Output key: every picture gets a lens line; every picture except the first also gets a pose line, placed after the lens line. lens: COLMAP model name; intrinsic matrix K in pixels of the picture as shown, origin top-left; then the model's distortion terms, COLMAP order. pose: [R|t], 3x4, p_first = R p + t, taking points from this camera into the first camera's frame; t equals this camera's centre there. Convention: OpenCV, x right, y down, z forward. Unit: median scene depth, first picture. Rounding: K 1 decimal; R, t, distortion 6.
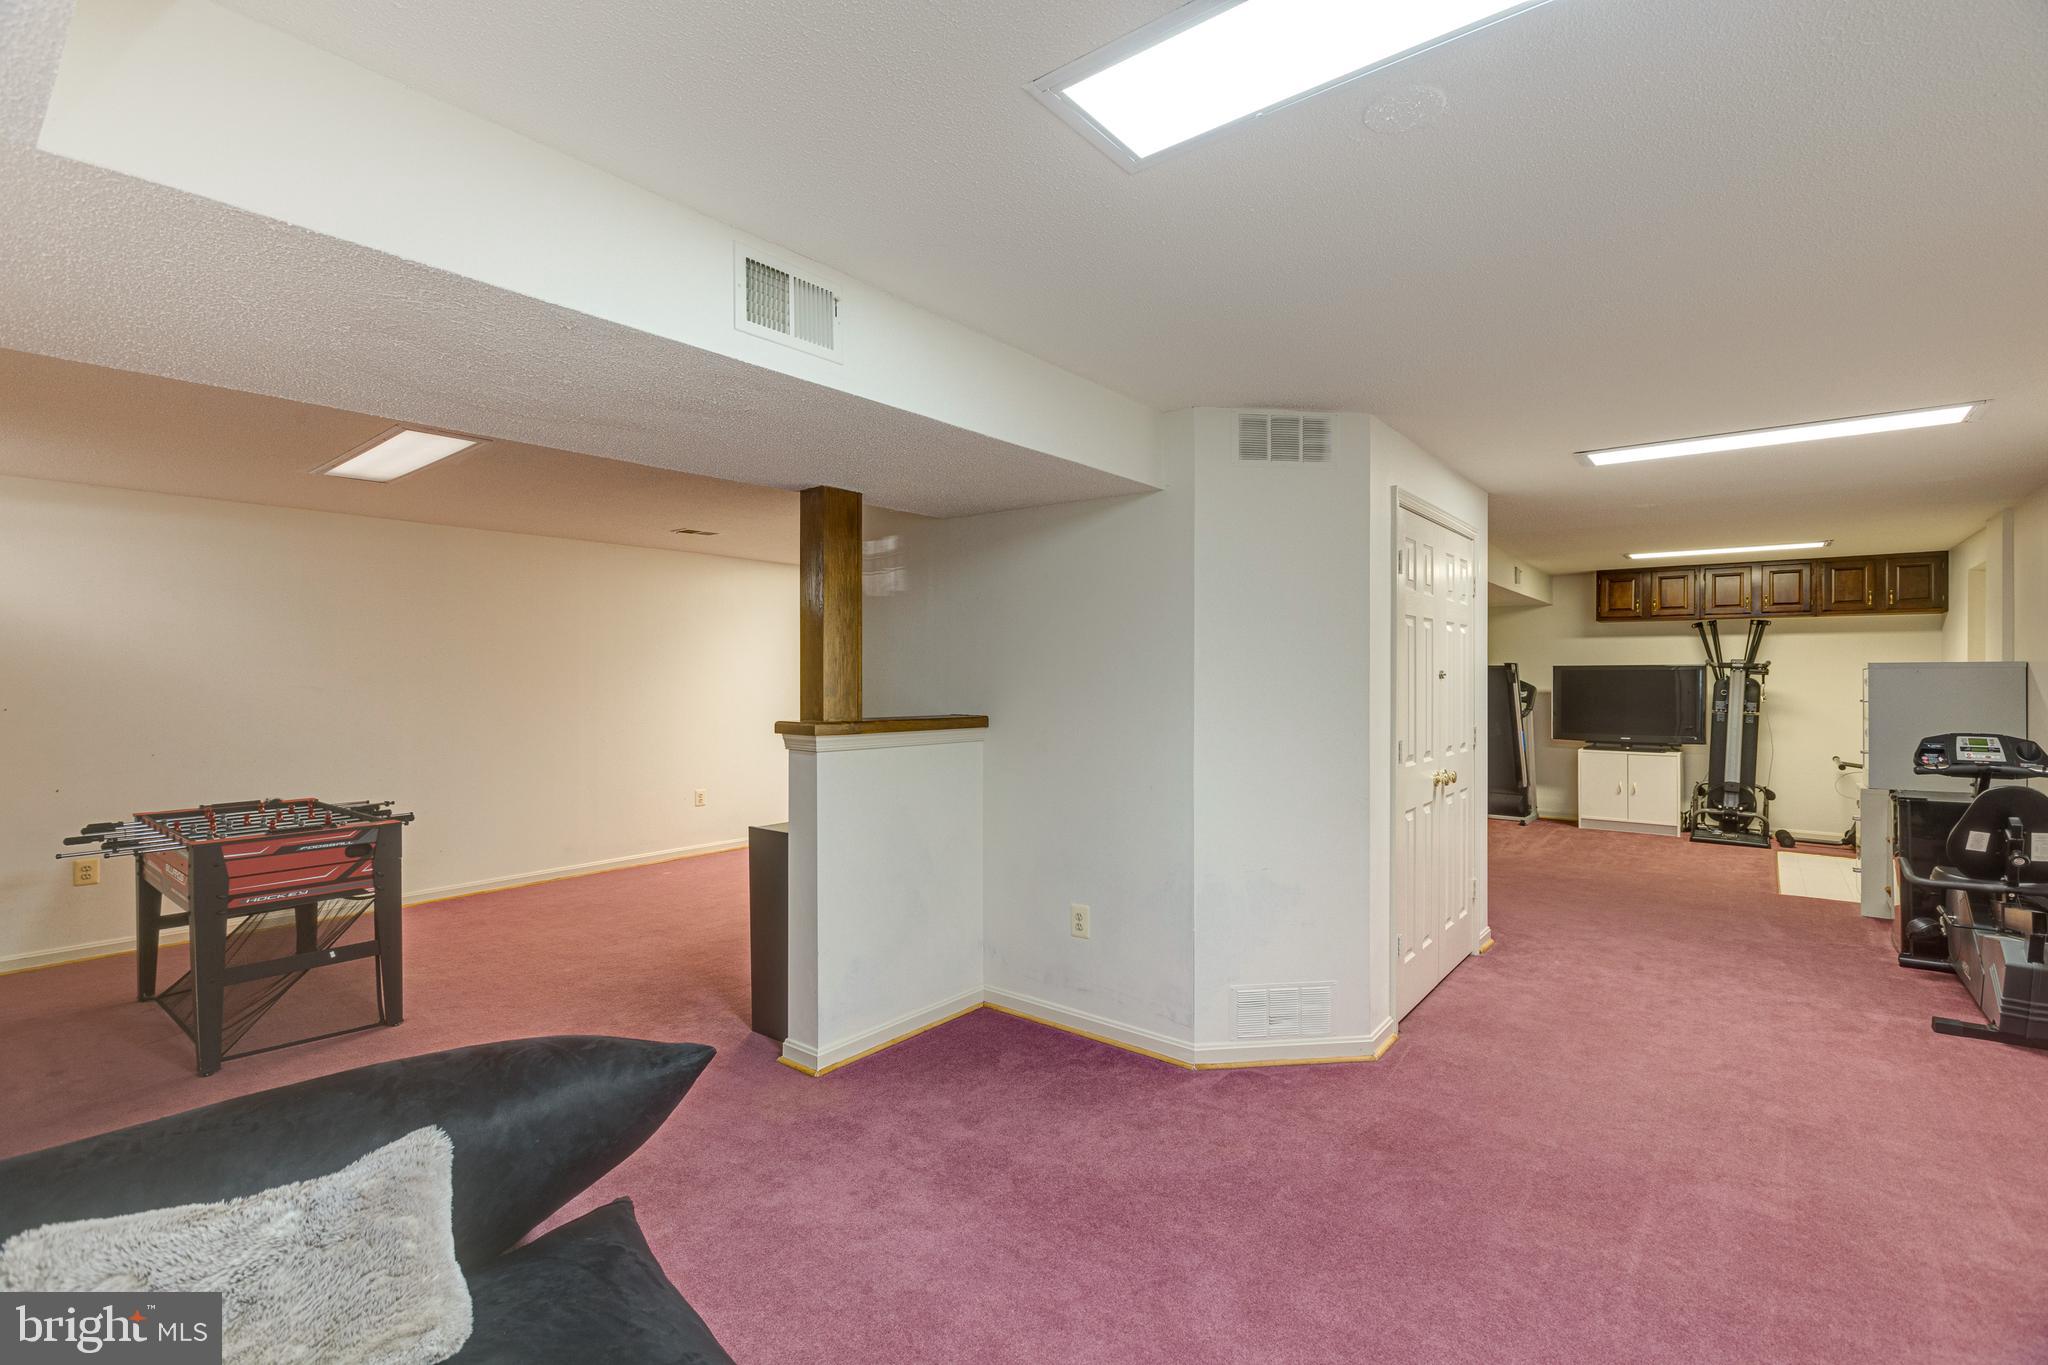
lens RADIAL K [[914.4, 0, 1023.8], [0, 914.4, 676.6], [0, 0, 1]] dist [-0.003294, -0.000171]
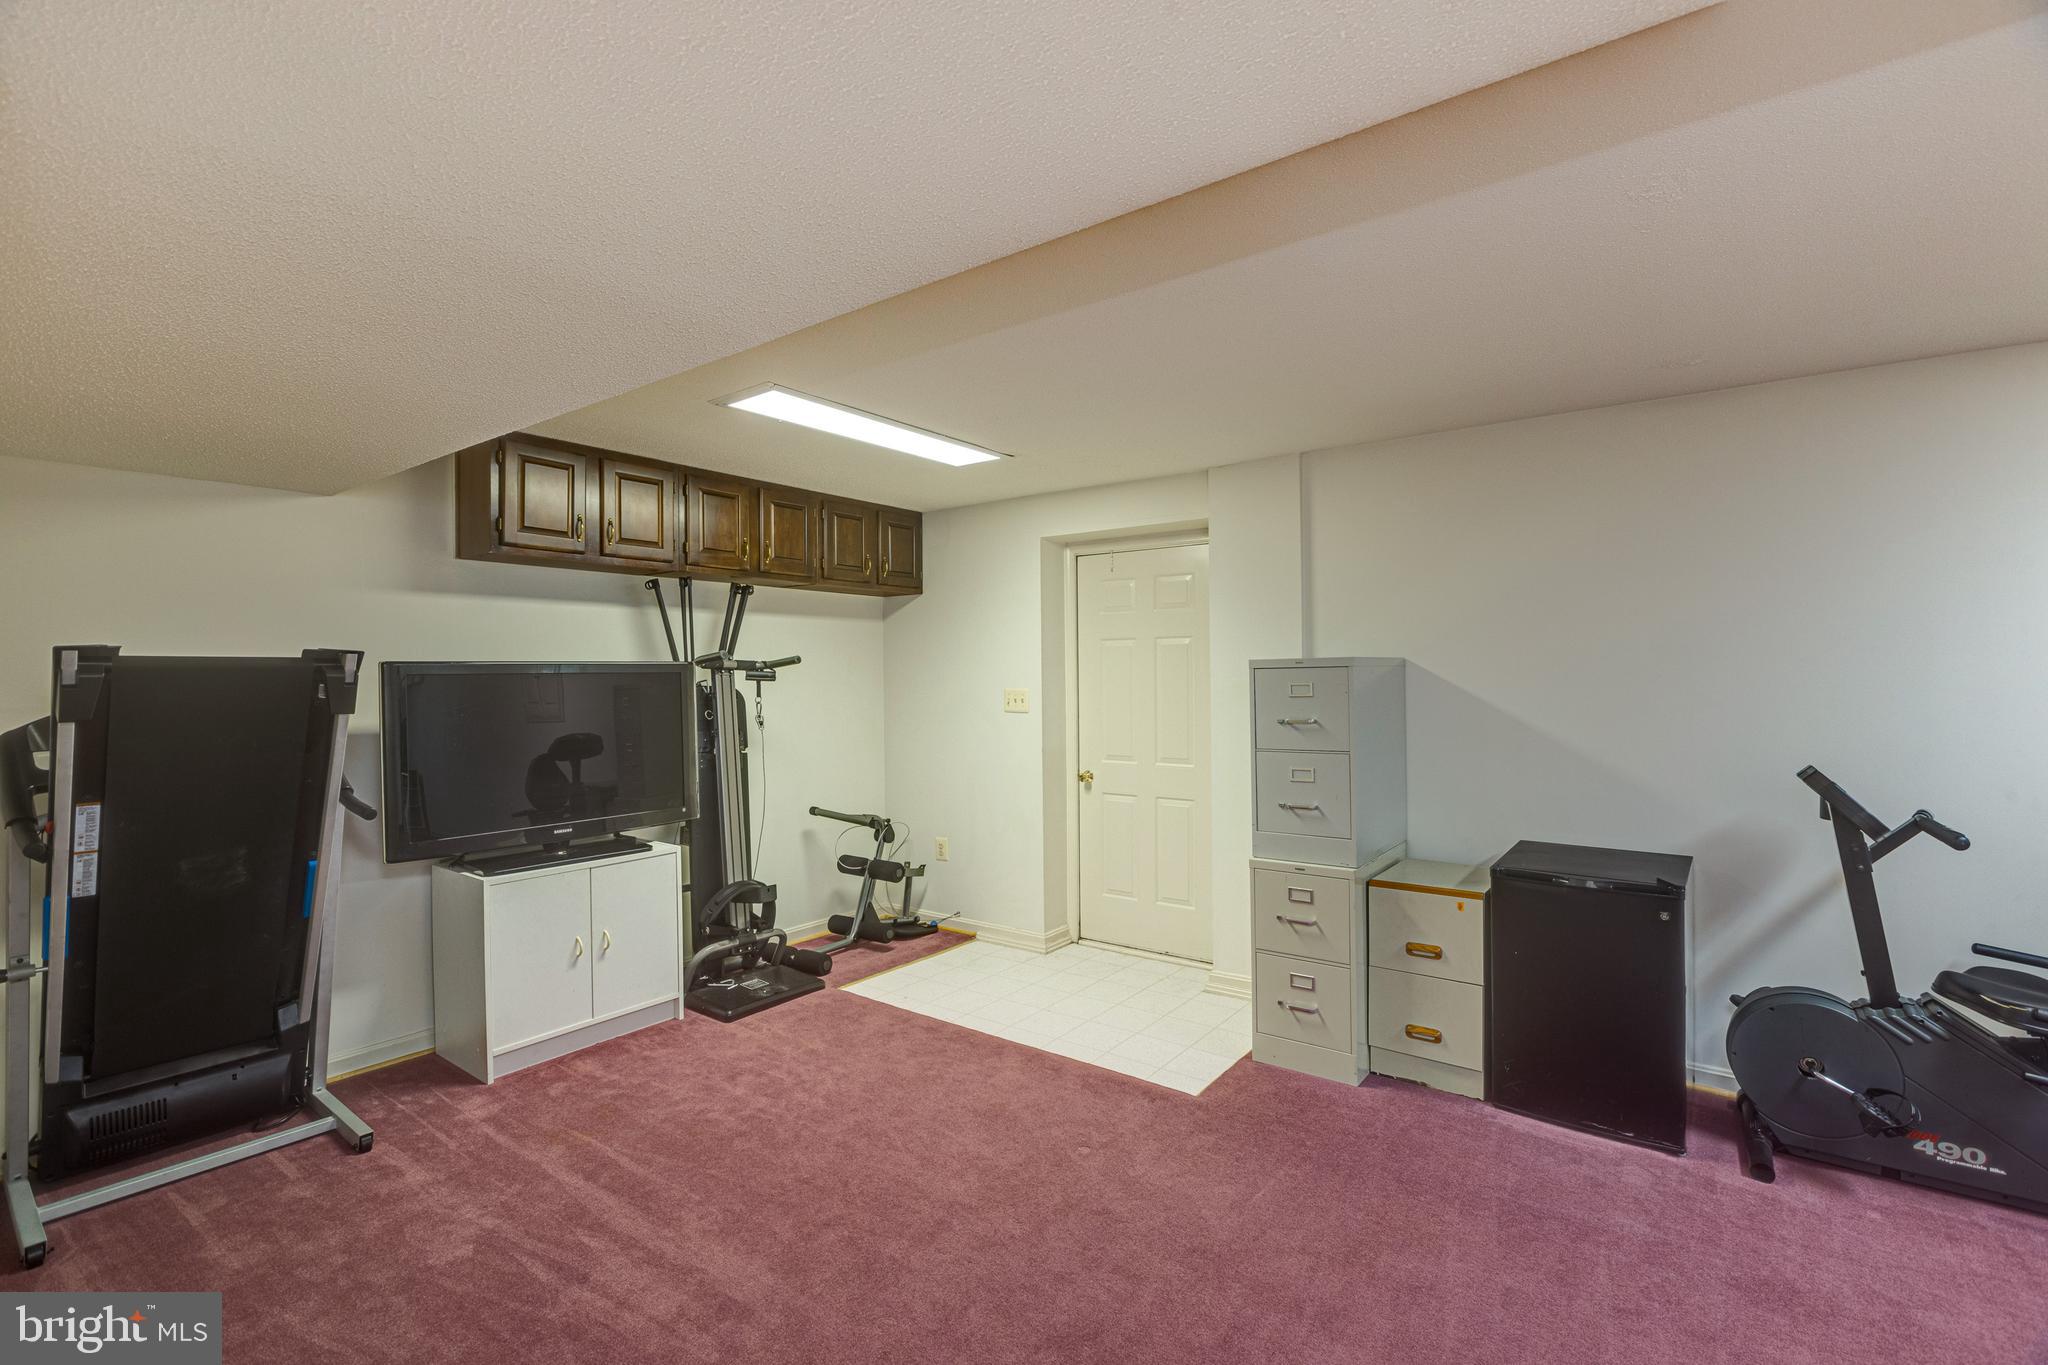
lens RADIAL K [[914.4, 0, 1023.8], [0, 914.4, 676.6], [0, 0, 1]] dist [-0.003294, -0.000171]
pose [[-0.026182, -0.001900, 0.999655, 0.228567], [0.014550, 0.999892, 0.002282, -0.004124], [-0.999551, 0.014605, -0.026151, 0.823341]]
